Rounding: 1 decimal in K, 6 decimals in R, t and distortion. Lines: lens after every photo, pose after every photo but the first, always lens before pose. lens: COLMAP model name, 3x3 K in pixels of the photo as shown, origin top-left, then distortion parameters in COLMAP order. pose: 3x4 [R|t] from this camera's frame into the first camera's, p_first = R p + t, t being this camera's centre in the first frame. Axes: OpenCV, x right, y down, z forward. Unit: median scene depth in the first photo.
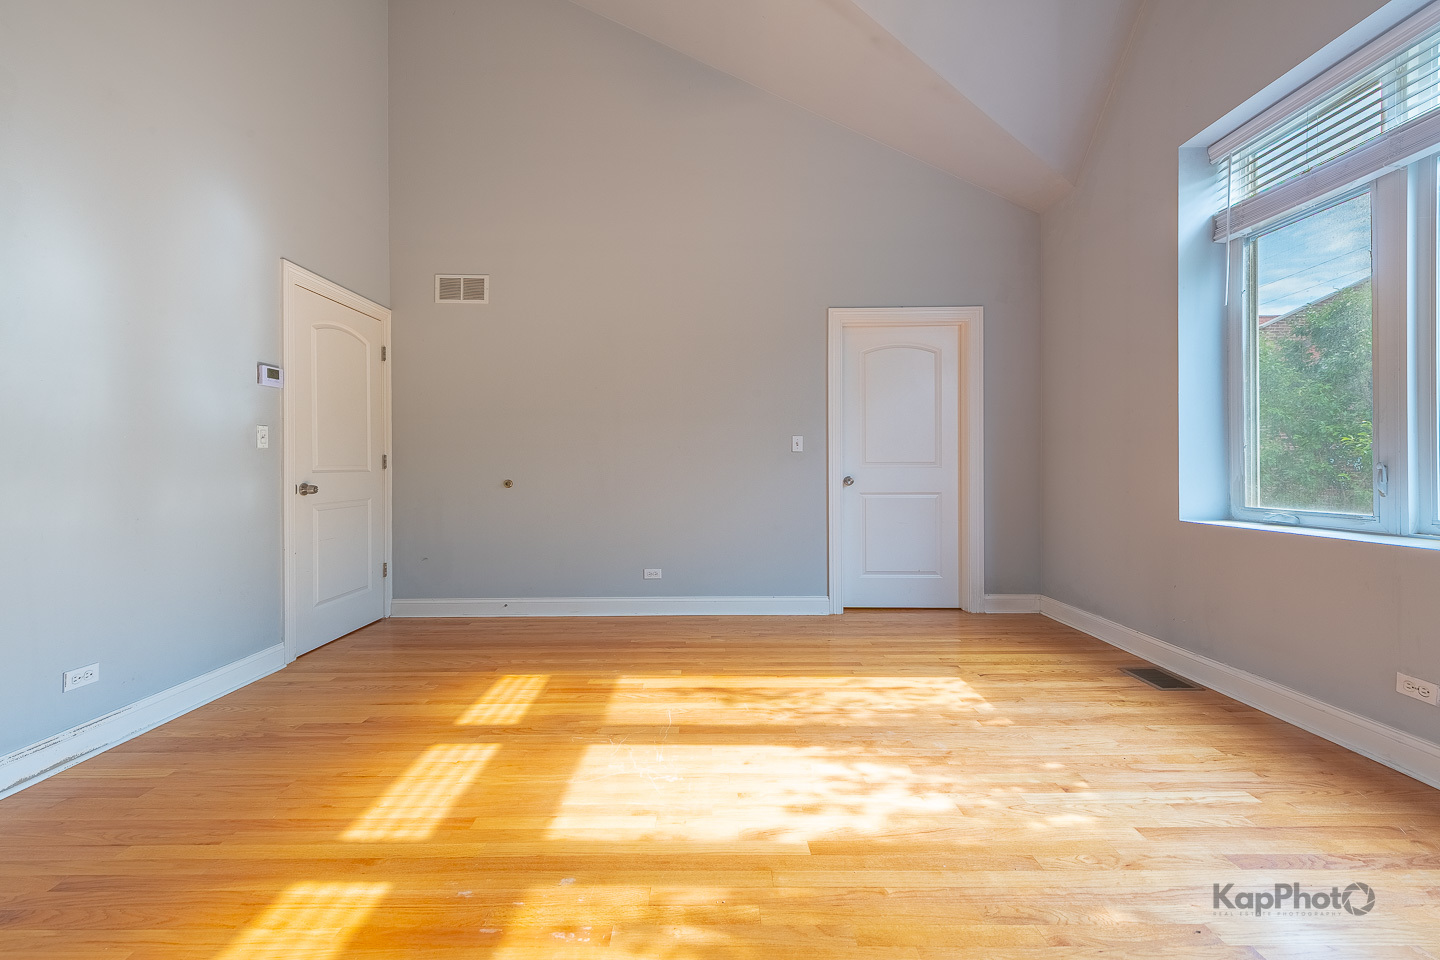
lens RADIAL K [[582.1, 0, 728.9], [0, 582.1, 471.9], [0, 0, 1]] dist [0.016383, -0.004658]
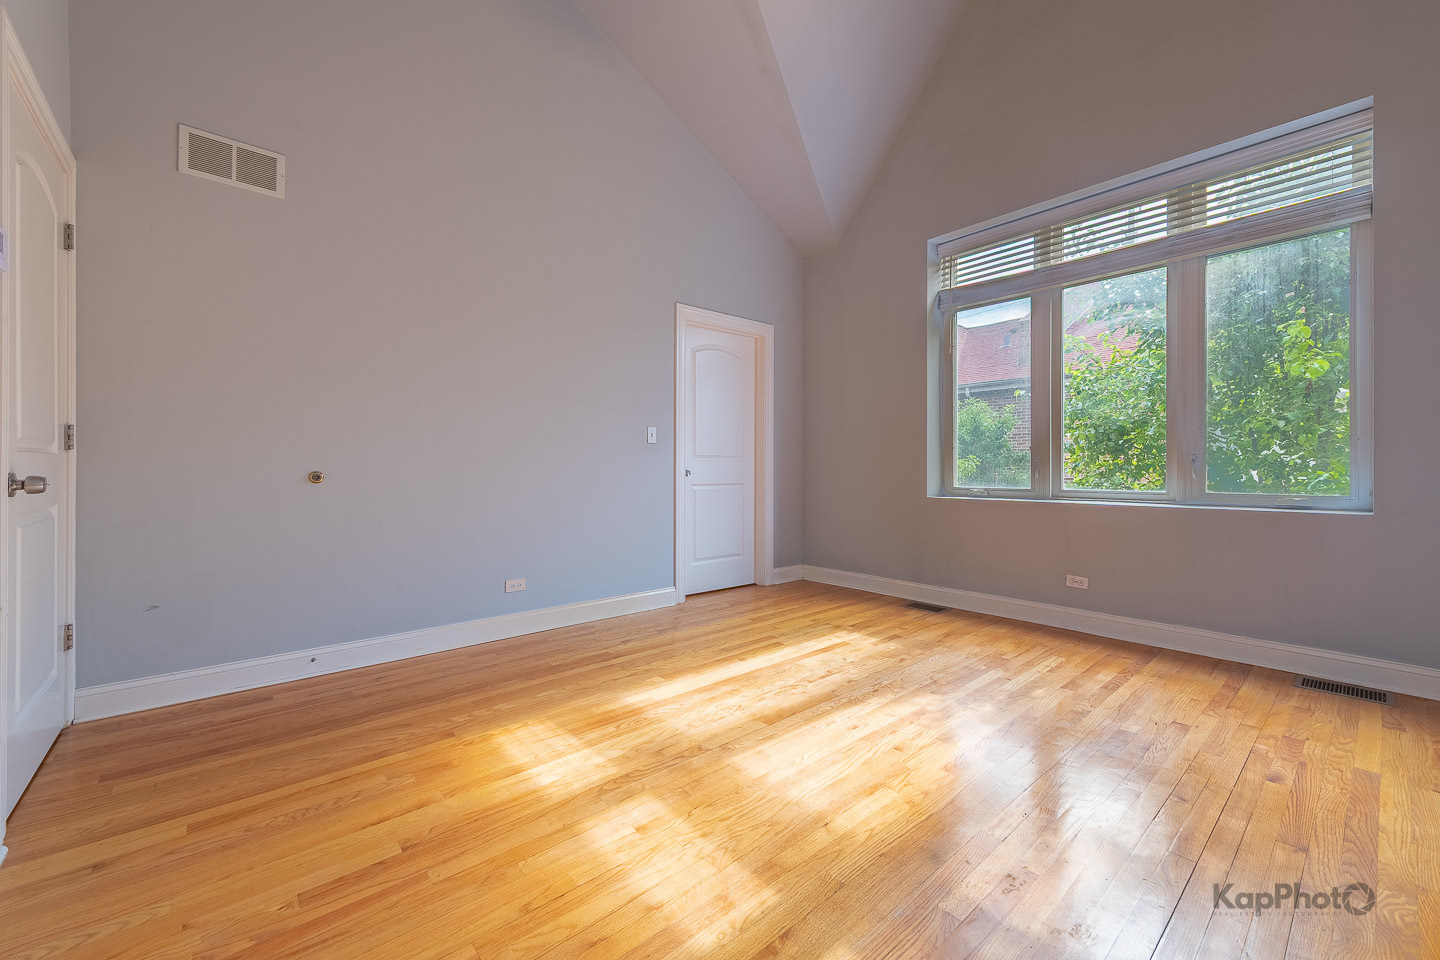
lens RADIAL K [[582.1, 0, 733.1], [0, 582.1, 474.3], [0, 0, 1]] dist [0.016383, -0.004658]
pose [[0.761831, -0.004545, 0.647760, -0.554836], [0.003082, 0.999989, 0.003392, 0.020001], [-0.647769, -0.000588, 0.761837, 0.219151]]
